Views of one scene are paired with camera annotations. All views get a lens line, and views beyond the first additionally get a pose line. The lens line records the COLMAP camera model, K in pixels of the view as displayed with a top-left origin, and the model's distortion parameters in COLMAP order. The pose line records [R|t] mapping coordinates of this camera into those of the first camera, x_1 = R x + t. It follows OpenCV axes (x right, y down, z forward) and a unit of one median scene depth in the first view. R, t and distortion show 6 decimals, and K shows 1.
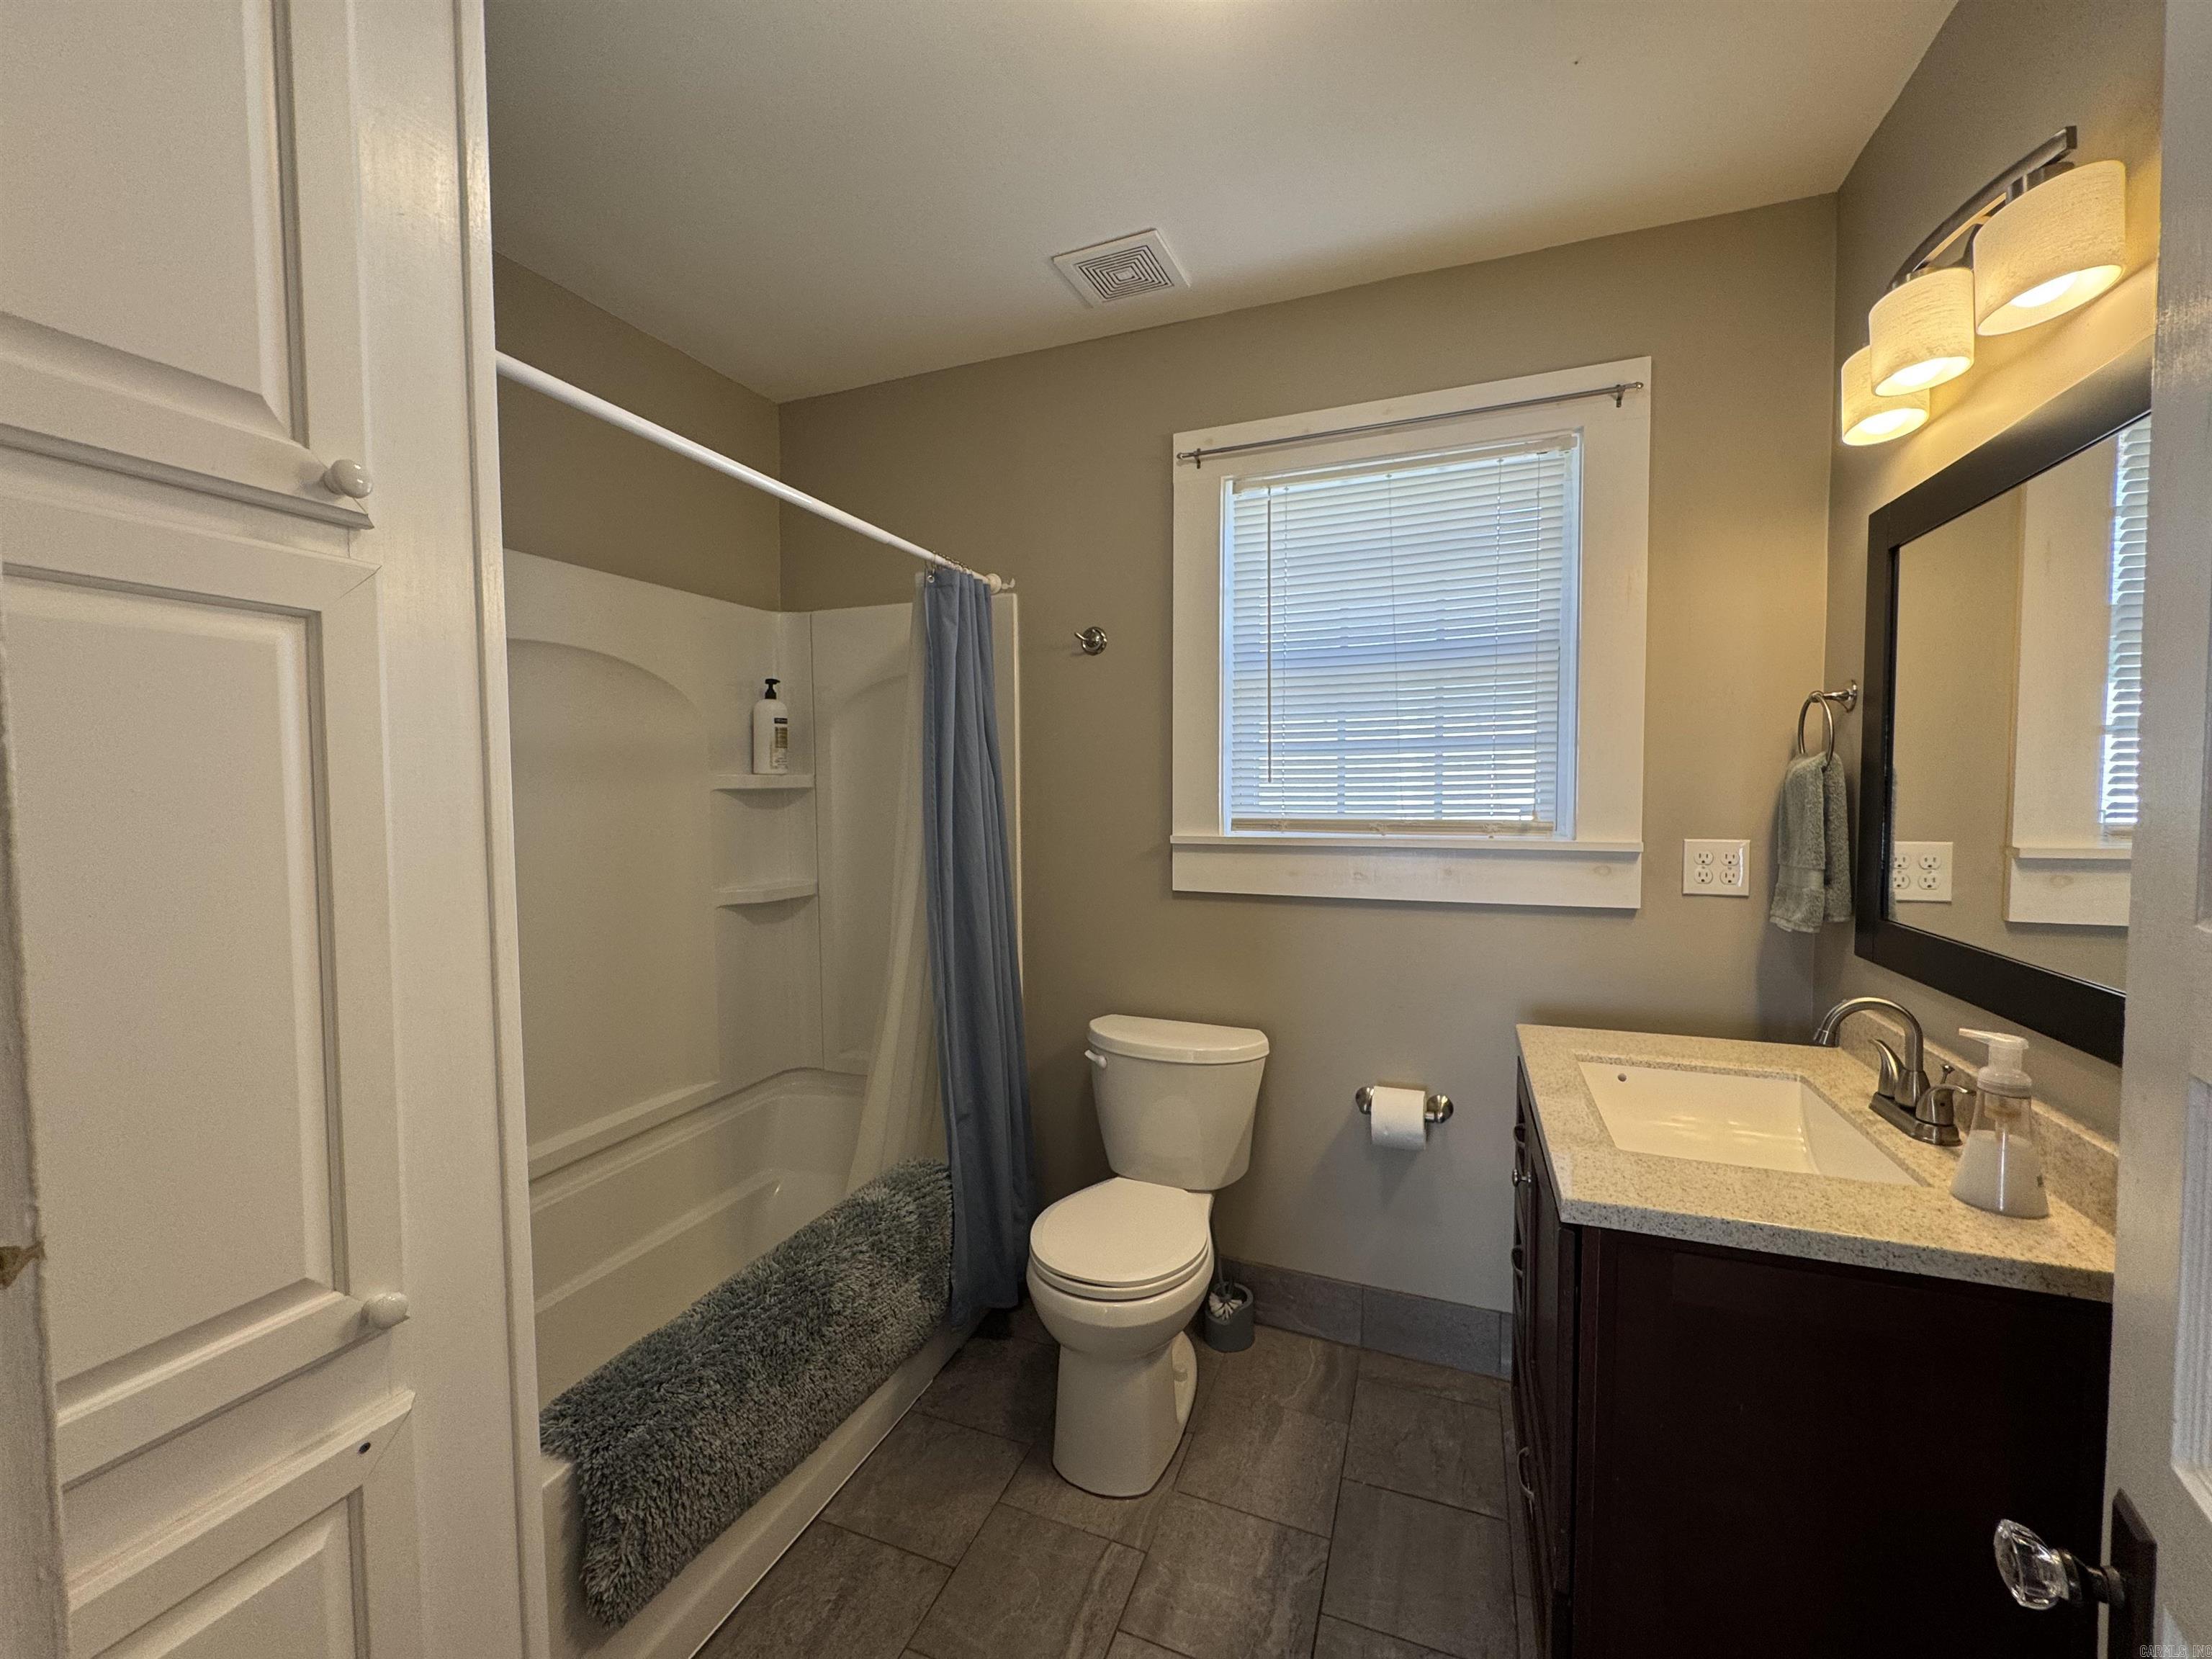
lens RADIAL K [[879.9, 0, 1109.1], [0, 879.9, 829.6], [0, 0, 1]] dist [-0.001379, -0.000881]
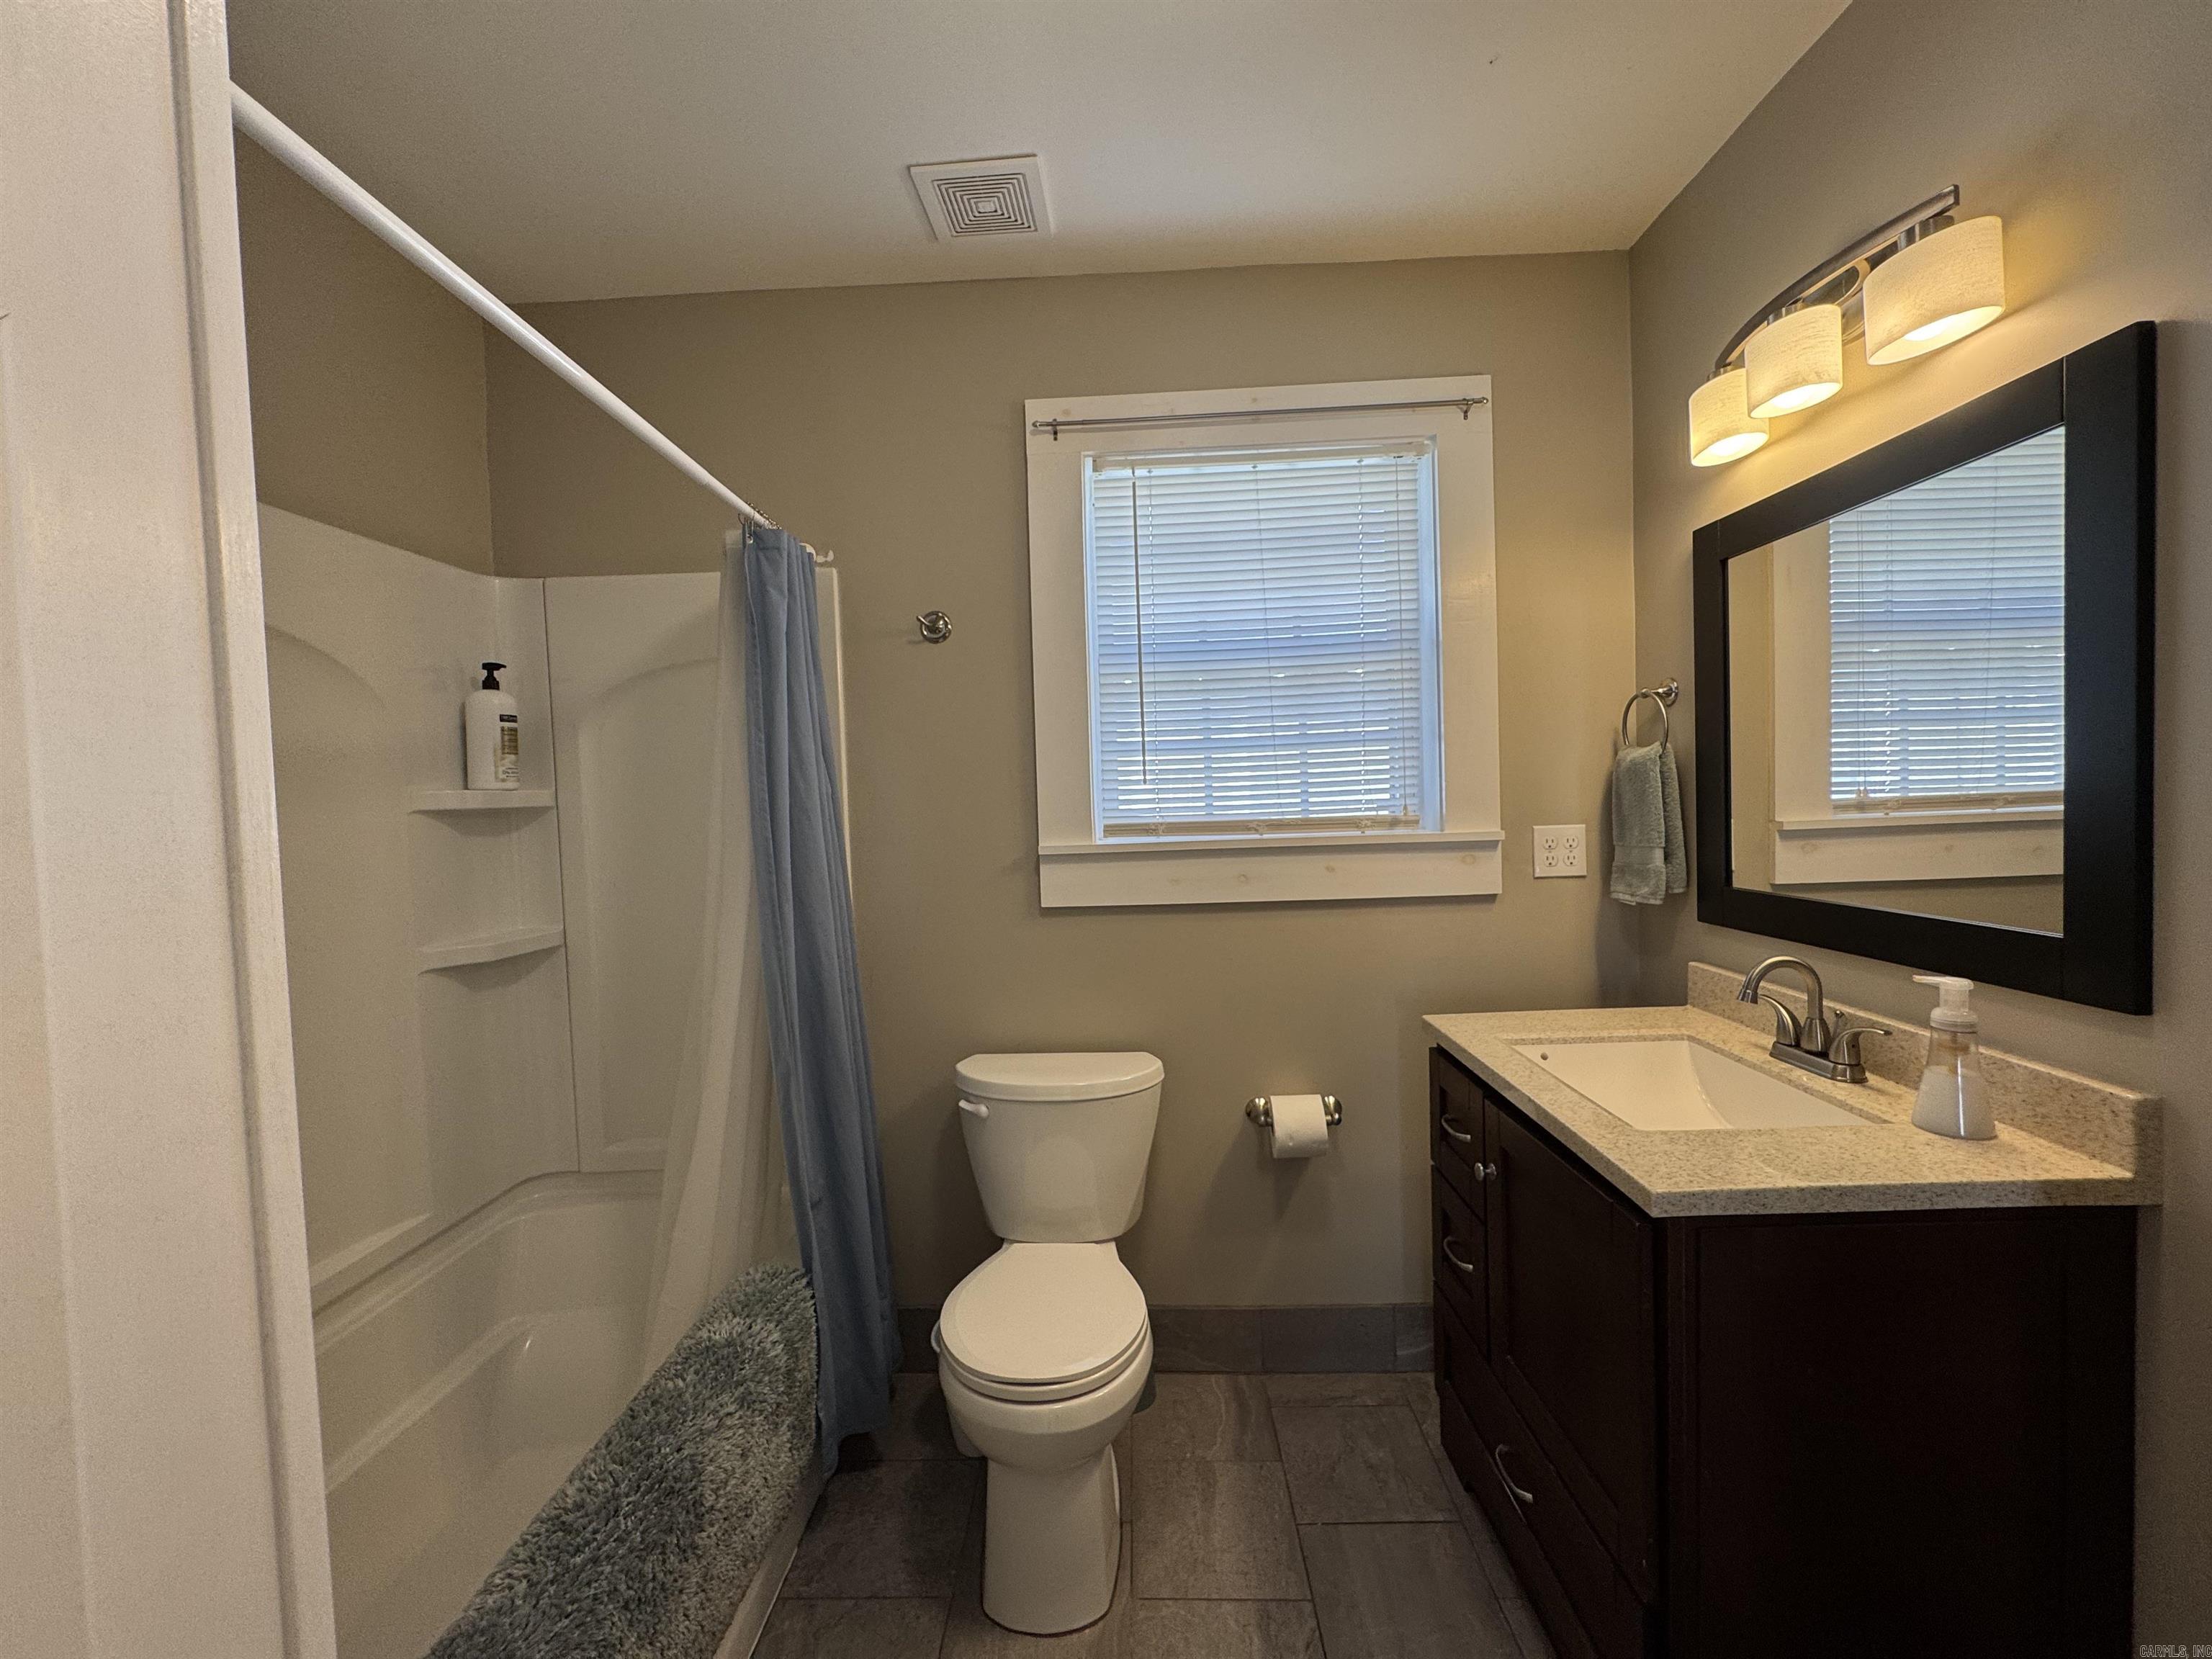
lens RADIAL K [[879.9, 0, 1104.0], [0, 879.9, 829.8], [0, 0, 1]] dist [-0.001379, -0.000881]
pose [[0.941687, -0.037203, 0.334426, -0.193656], [0.044354, 0.998921, -0.013769, 0.006498], [-0.333553, 0.027799, 0.942321, 0.158233]]
